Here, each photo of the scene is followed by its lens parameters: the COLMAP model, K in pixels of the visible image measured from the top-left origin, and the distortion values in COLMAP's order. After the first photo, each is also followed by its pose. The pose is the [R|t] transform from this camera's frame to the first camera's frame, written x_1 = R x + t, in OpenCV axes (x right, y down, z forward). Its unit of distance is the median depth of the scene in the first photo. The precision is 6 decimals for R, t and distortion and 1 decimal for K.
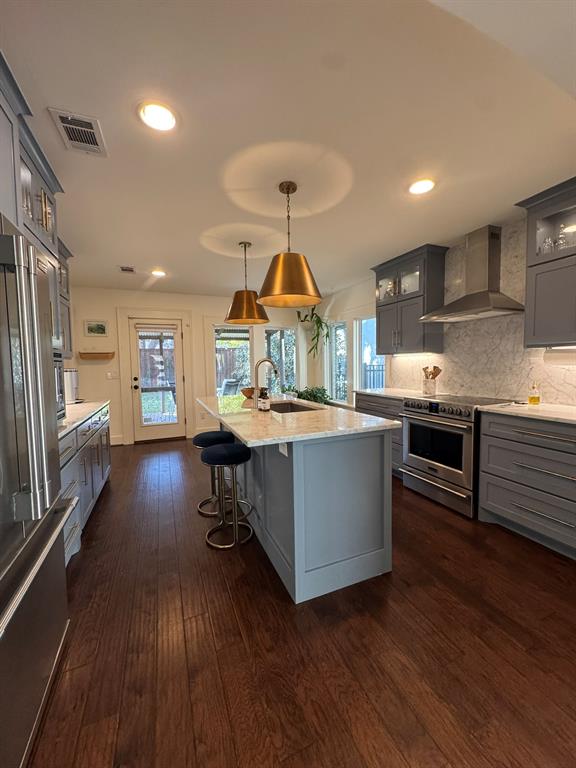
lens RADIAL K [[305.1, 0, 290.0], [0, 305.1, 379.8], [0, 0, 1]] dist [-0.008892, 0.002005]
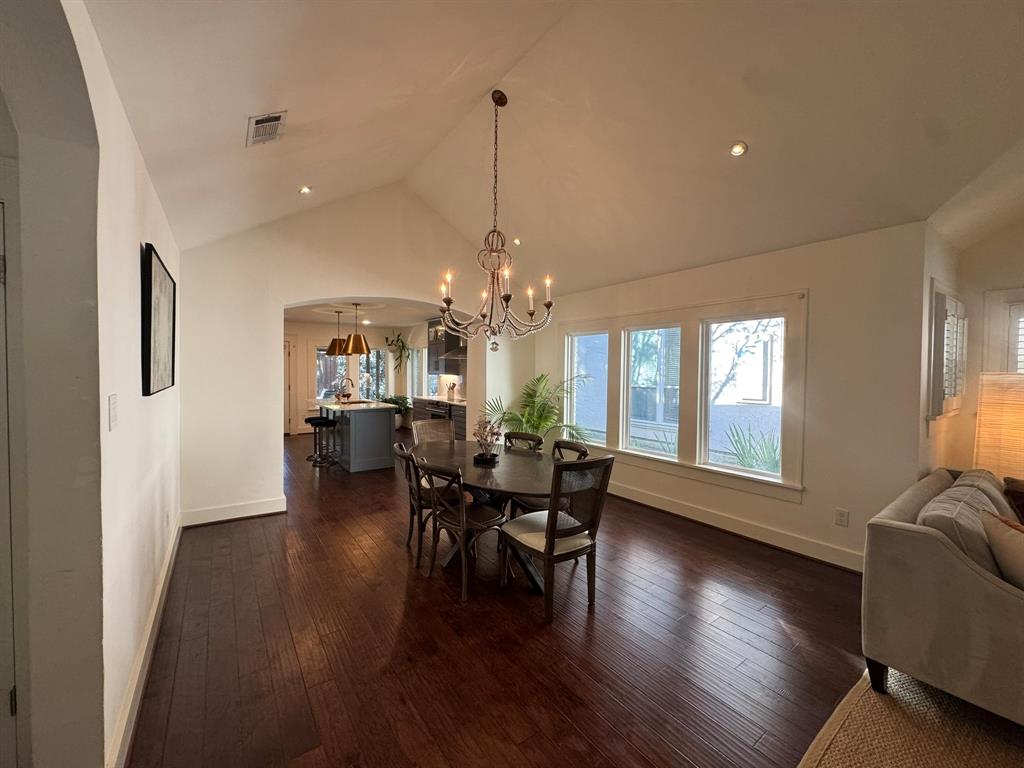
lens RADIAL K [[406.7, 0, 512.8], [0, 406.7, 383.8], [0, 0, 1]] dist [-0.008892, 0.002005]
pose [[0.974335, 0.021459, 0.224077, 0.205768], [-0.016128, 0.999542, -0.025596, 0.011513], [-0.224523, 0.021325, 0.974235, -0.980066]]
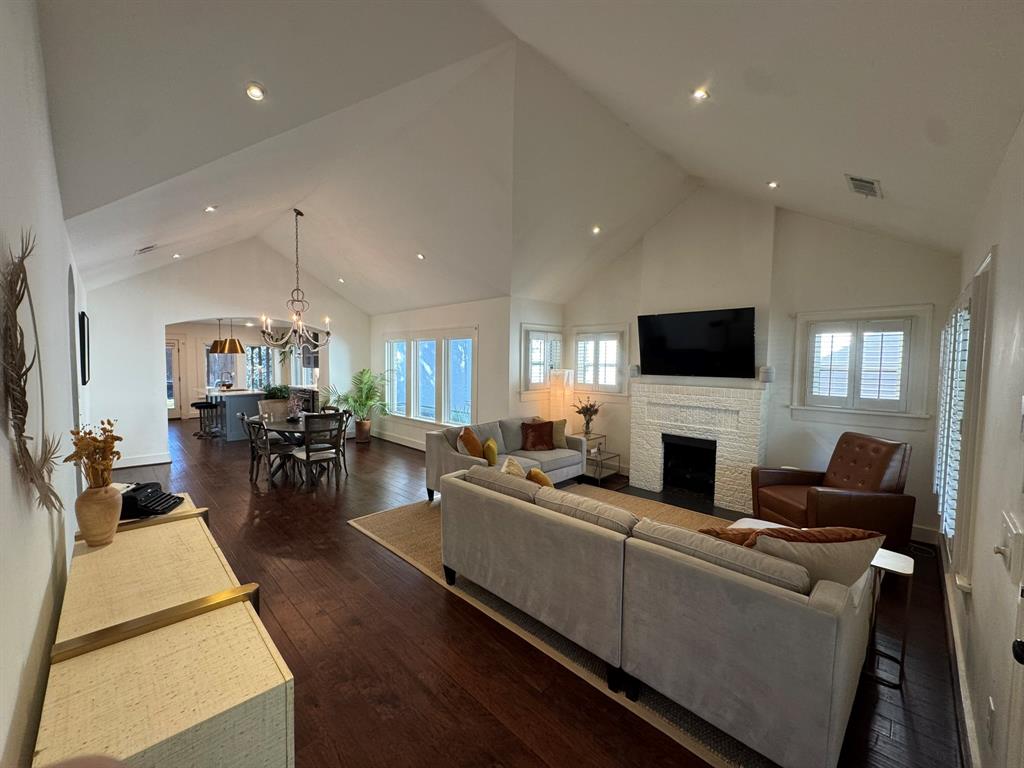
lens RADIAL K [[406.7, 0, 512.4], [0, 406.7, 381.3], [0, 0, 1]] dist [-0.008892, 0.002005]
pose [[0.923640, 0.007591, 0.383187, 0.454113], [-0.006153, 0.999969, -0.004978, 0.009699], [-0.383212, 0.002240, 0.923657, -1.657047]]
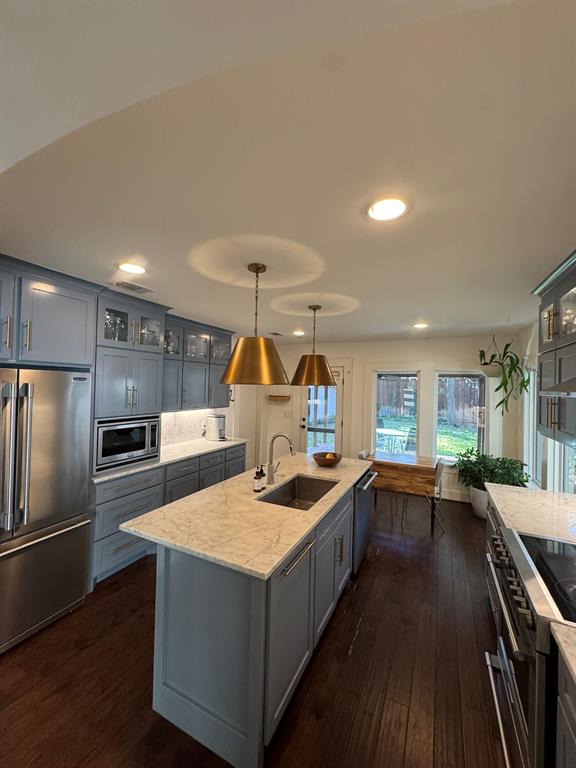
lens RADIAL K [[305.1, 0, 291.9], [0, 305.1, 383.5], [0, 0, 1]] dist [-0.008892, 0.002005]
pose [[0.656890, 0.028586, -0.753445, 0.349746], [-0.075752, 0.996727, -0.028229, -0.107659], [0.750172, 0.075618, 0.656905, 0.206511]]
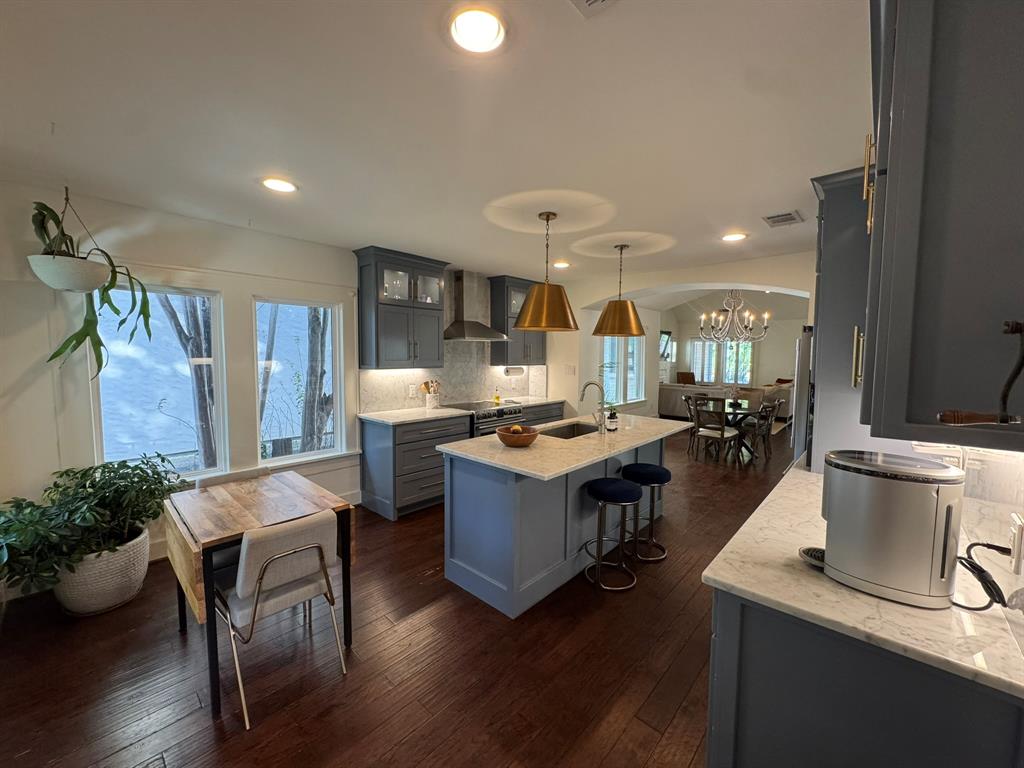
lens RADIAL K [[406.7, 0, 510.2], [0, 406.7, 383.0], [0, 0, 1]] dist [-0.008892, 0.002005]
pose [[-0.416526, -0.056537, 0.907364, -0.608874], [0.042367, 0.995773, 0.081494, -0.096926], [-0.908136, 0.072387, -0.412370, 0.945476]]
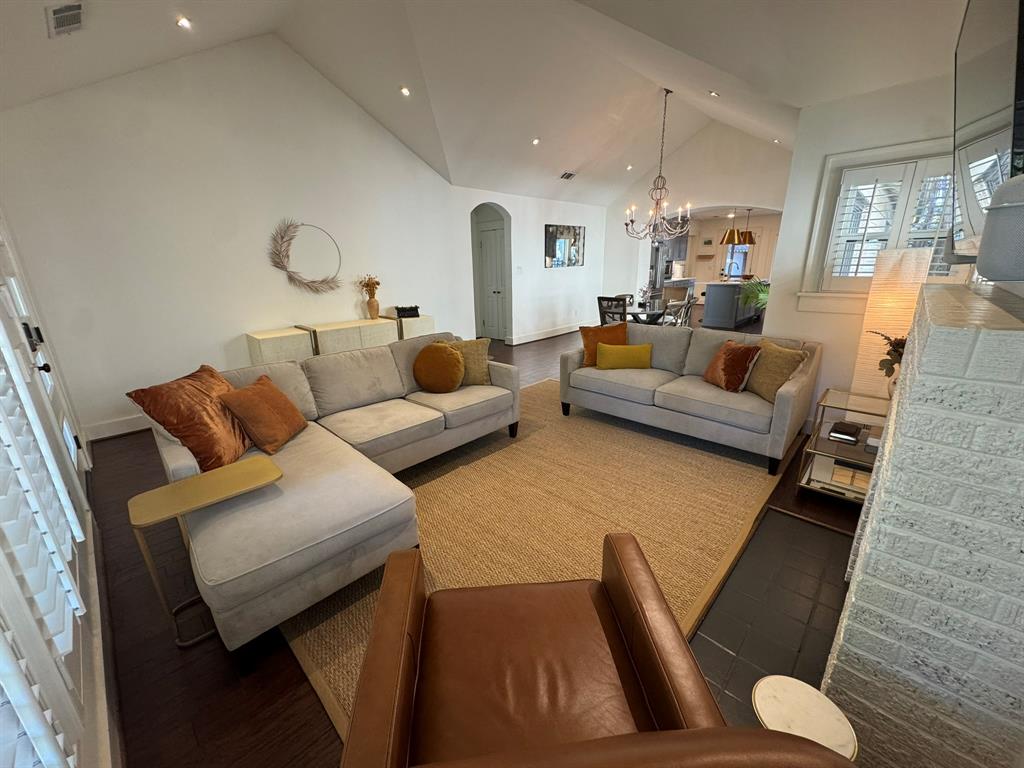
lens RADIAL K [[406.7, 0, 516.6], [0, 406.7, 382.5], [0, 0, 1]] dist [-0.008892, 0.002005]
pose [[0.409994, 0.268590, -0.871645, 1.382725], [-0.031500, 0.959258, 0.280771, 0.003020], [0.911544, -0.087658, 0.401751, -1.257032]]
